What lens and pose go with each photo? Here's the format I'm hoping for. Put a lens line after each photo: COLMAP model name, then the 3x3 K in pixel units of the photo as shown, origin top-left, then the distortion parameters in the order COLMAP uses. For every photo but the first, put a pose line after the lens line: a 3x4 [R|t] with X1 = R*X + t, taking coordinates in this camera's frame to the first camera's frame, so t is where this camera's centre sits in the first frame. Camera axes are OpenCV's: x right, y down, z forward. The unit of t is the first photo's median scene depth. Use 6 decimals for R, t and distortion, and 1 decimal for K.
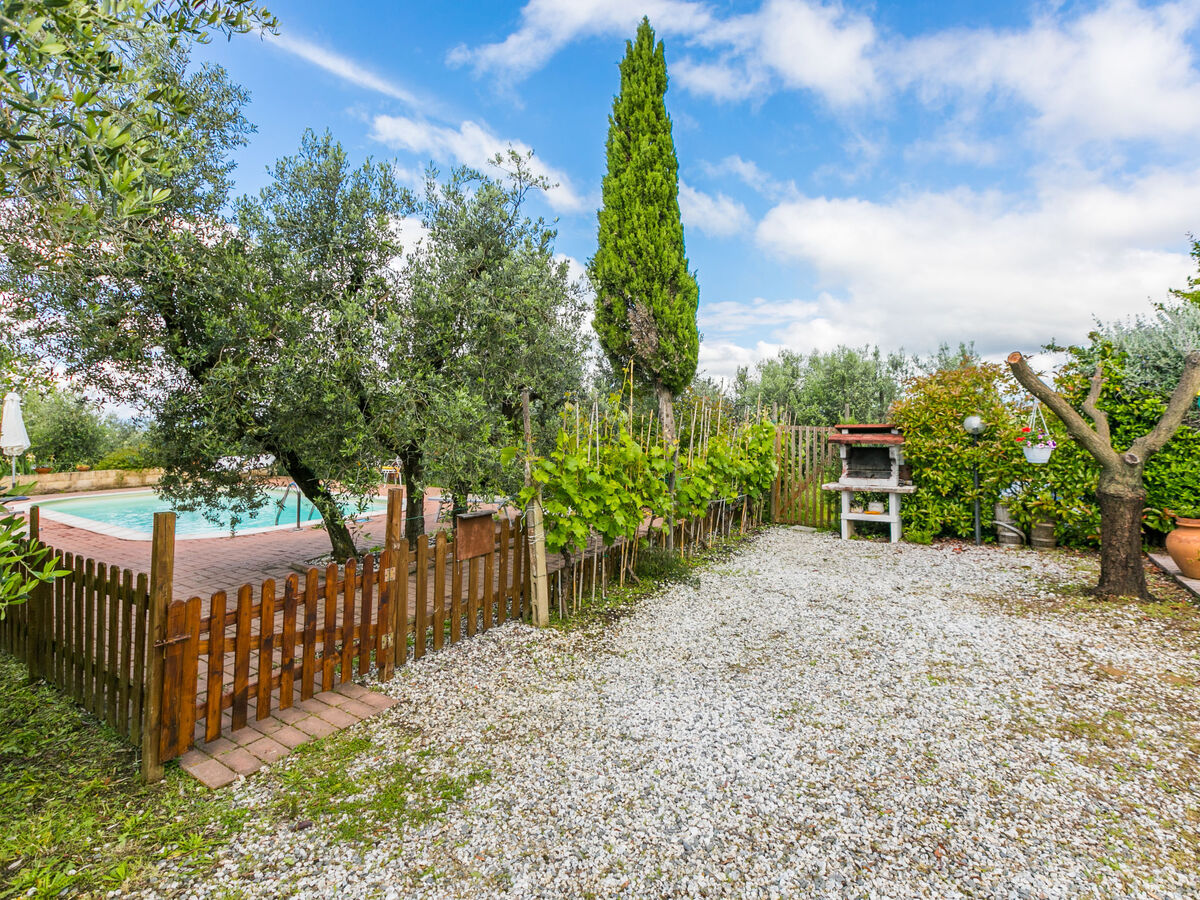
lens RADIAL K [[603.8, 0, 596.4], [0, 603.8, 408.3], [0, 0, 1]] dist [-0.000205, 0.000480]
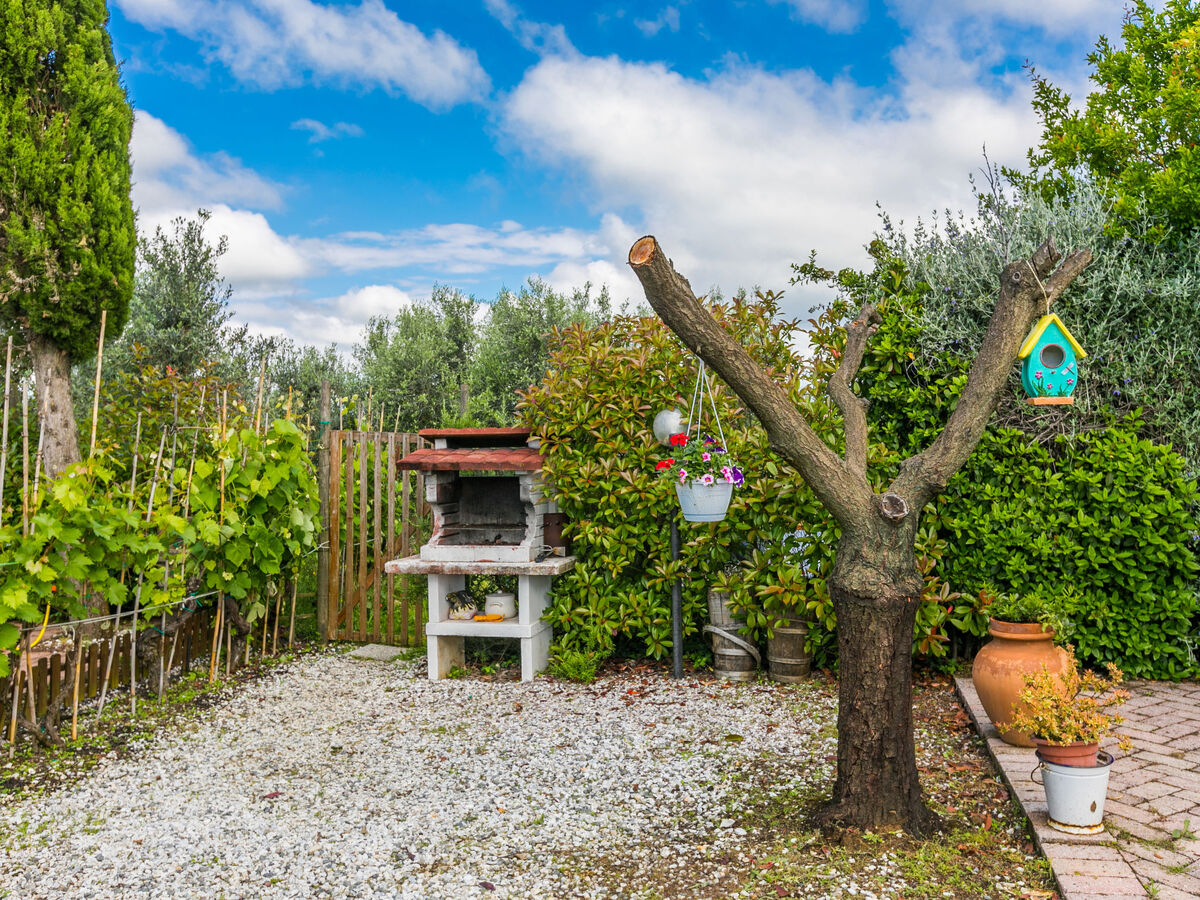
lens RADIAL K [[1034.2, 0, 591.4], [0, 1034.2, 434.5], [0, 0, 1]] dist [0.036311, -0.005156]
pose [[0.940062, -0.007971, 0.340912, 0.285196], [-0.003931, 0.999407, 0.034208, 0.004412], [-0.340982, -0.033498, 0.939473, 0.249967]]
